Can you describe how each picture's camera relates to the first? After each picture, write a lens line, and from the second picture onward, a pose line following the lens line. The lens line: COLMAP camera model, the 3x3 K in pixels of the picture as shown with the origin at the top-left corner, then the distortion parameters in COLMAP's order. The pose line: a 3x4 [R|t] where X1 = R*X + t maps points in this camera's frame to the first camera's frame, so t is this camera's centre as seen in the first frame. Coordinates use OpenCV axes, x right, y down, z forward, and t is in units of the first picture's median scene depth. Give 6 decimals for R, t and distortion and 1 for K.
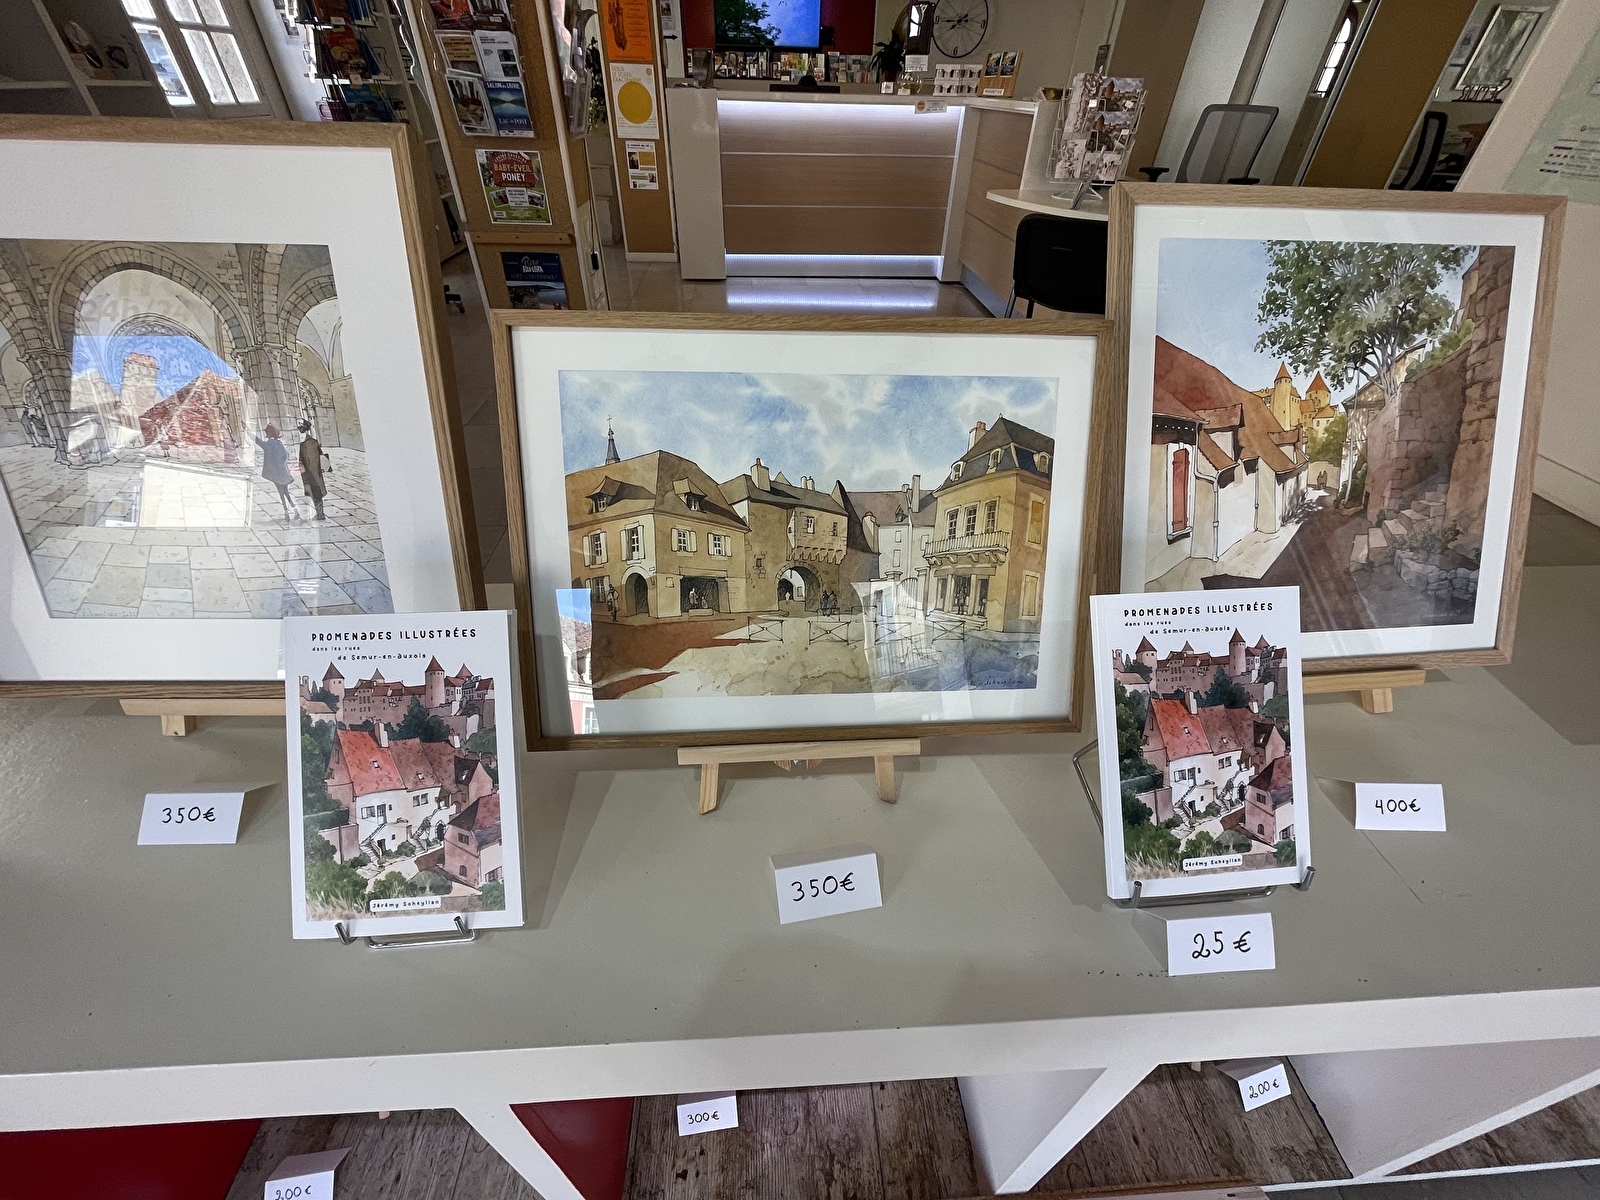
lens RADIAL K [[636.0, 0, 802.6], [0, 636.0, 590.8], [0, 0, 1]] dist [-0.003167, 0.000237]
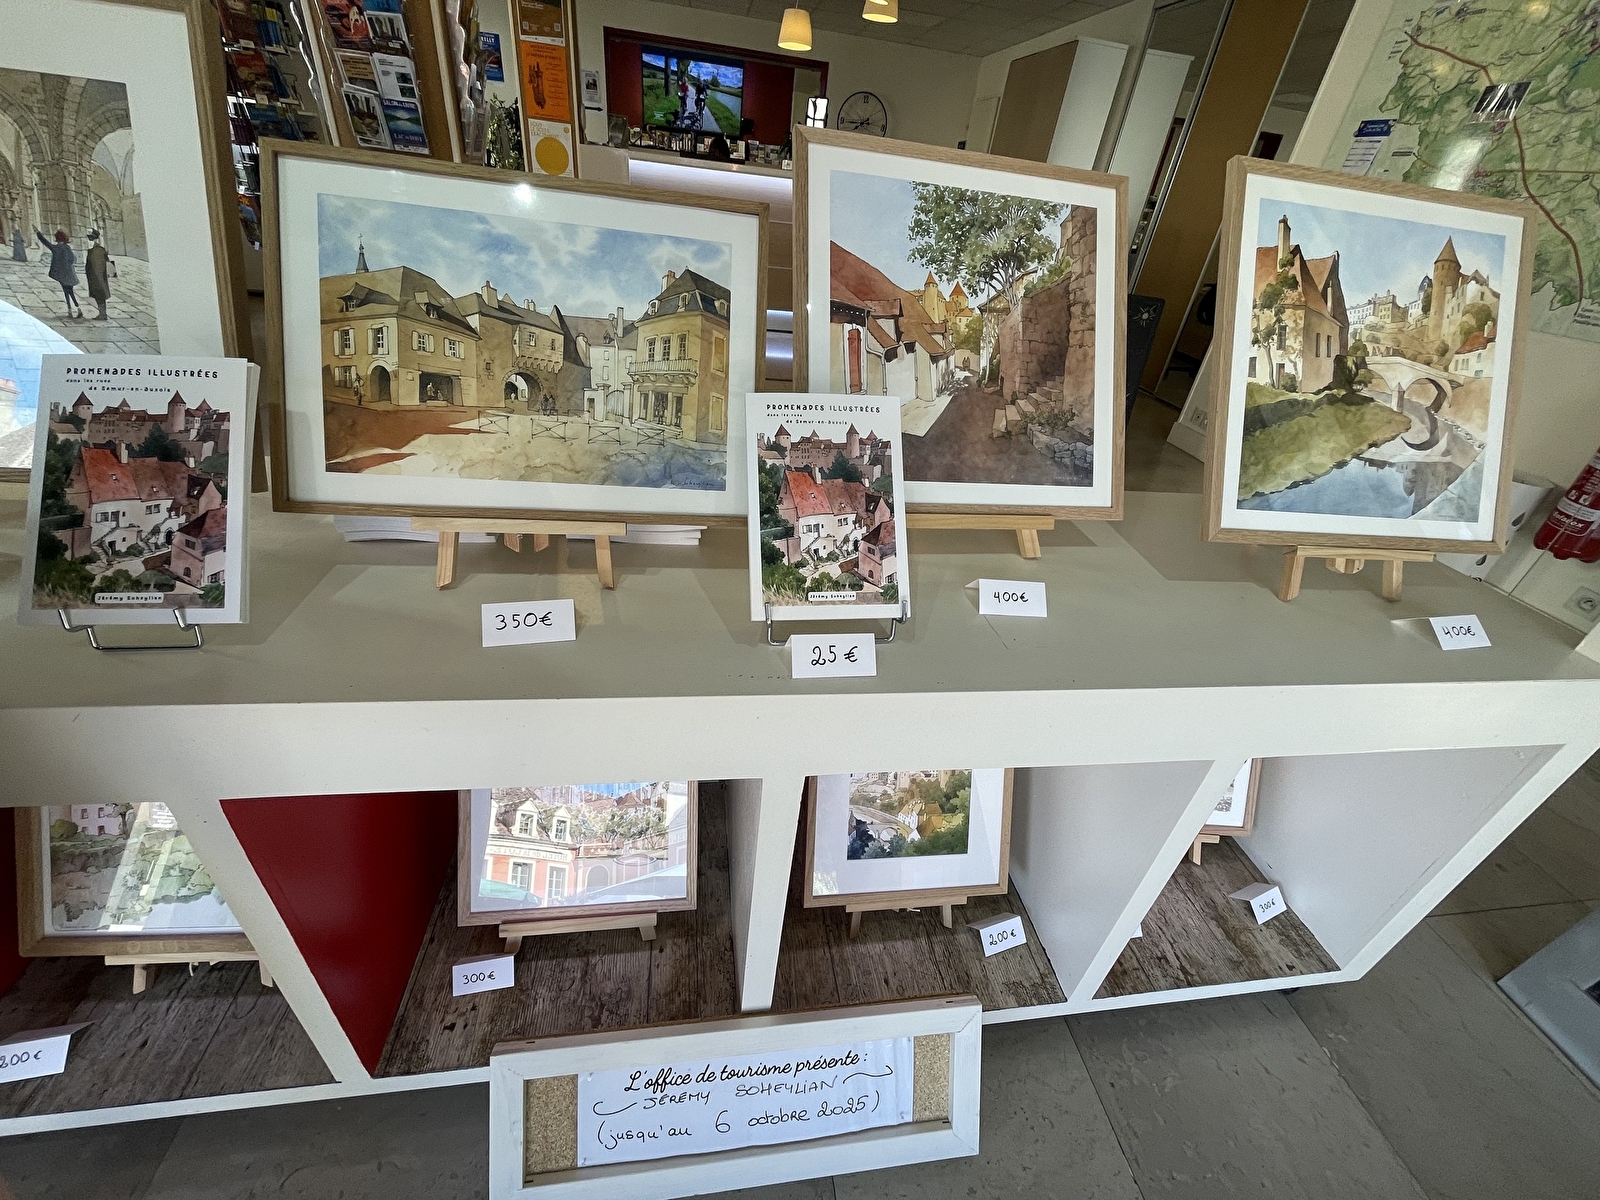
lens RADIAL K [[636.0, 0, 803.2], [0, 636.0, 595.7], [0, 0, 1]] dist [-0.003167, 0.000237]
pose [[0.993239, 0.020811, 0.114204, 0.379339], [-0.009914, 0.995412, -0.095168, 0.475223], [-0.115660, 0.093392, 0.988889, -0.237091]]
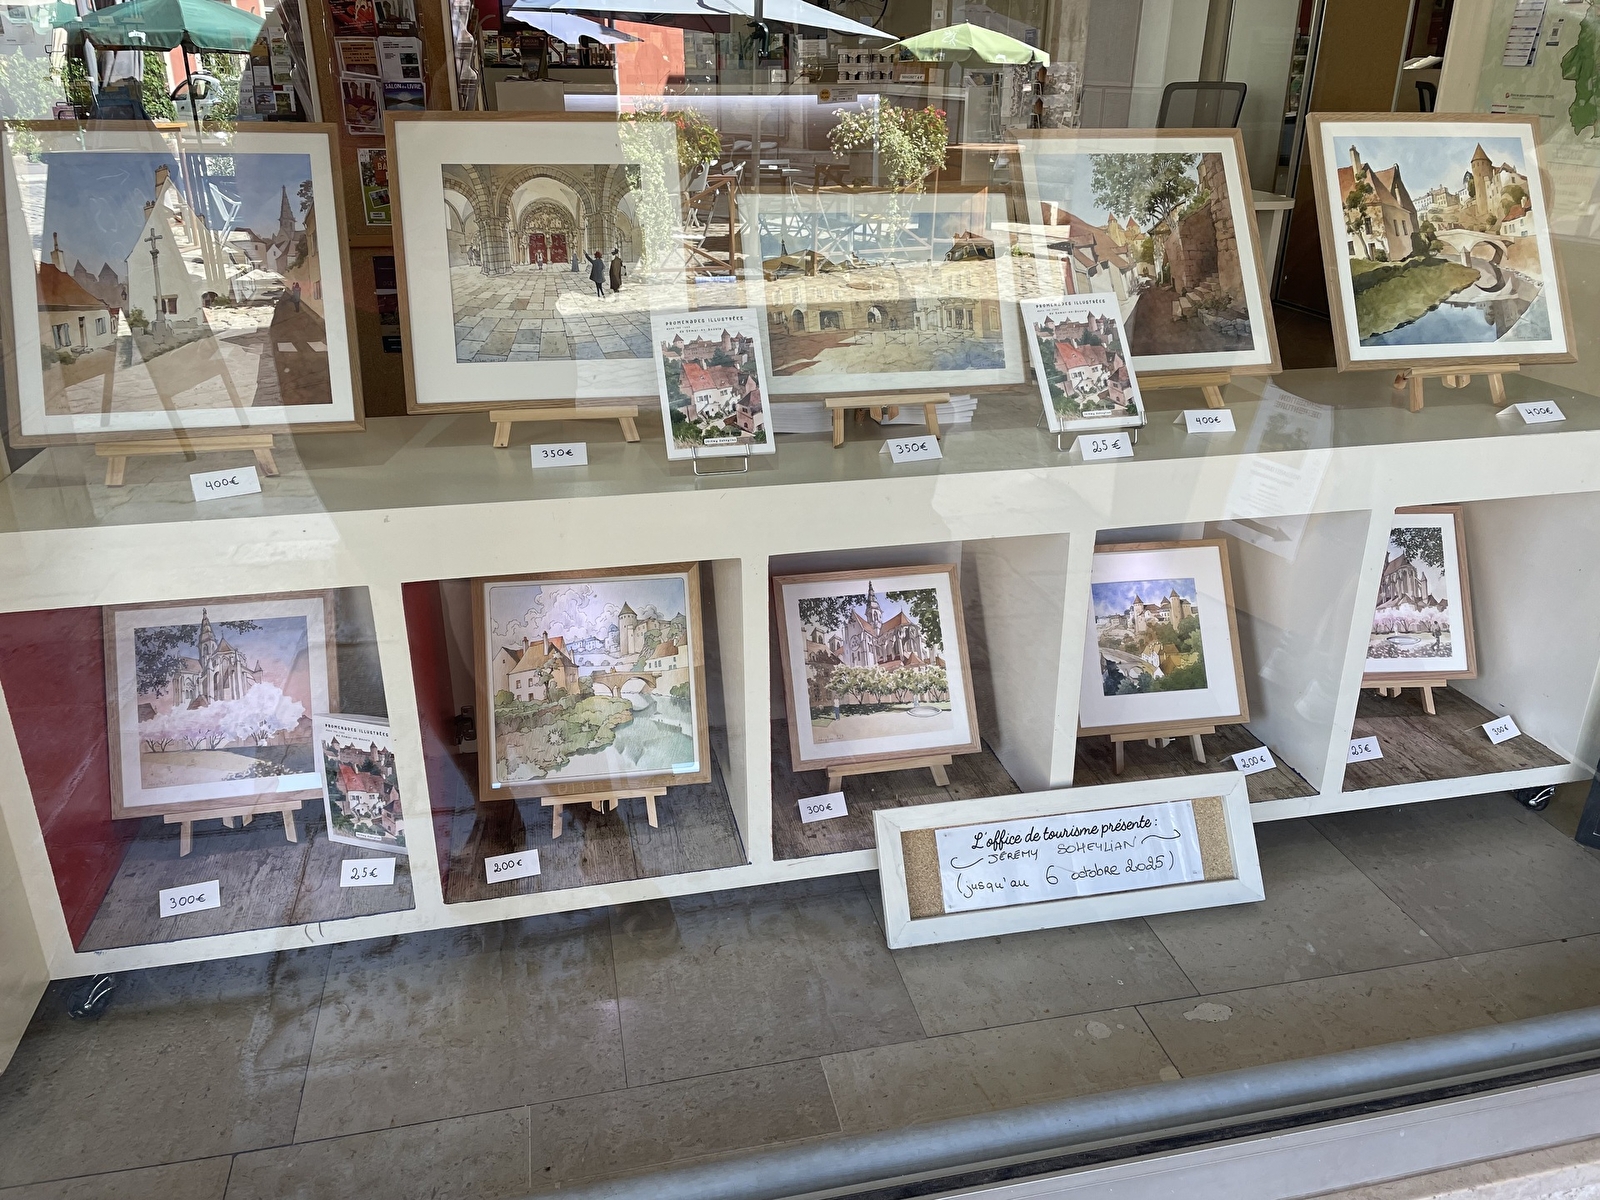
lens RADIAL K [[1215.1, 0, 798.0], [0, 1215.1, 596.0], [0, 0, 1]] dist [0.079356, -0.091455]
pose [[0.987395, -0.080240, 0.136429, -0.774730], [0.113219, 0.960408, -0.254555, 1.633358], [-0.110602, 0.266793, 0.957386, -2.177267]]
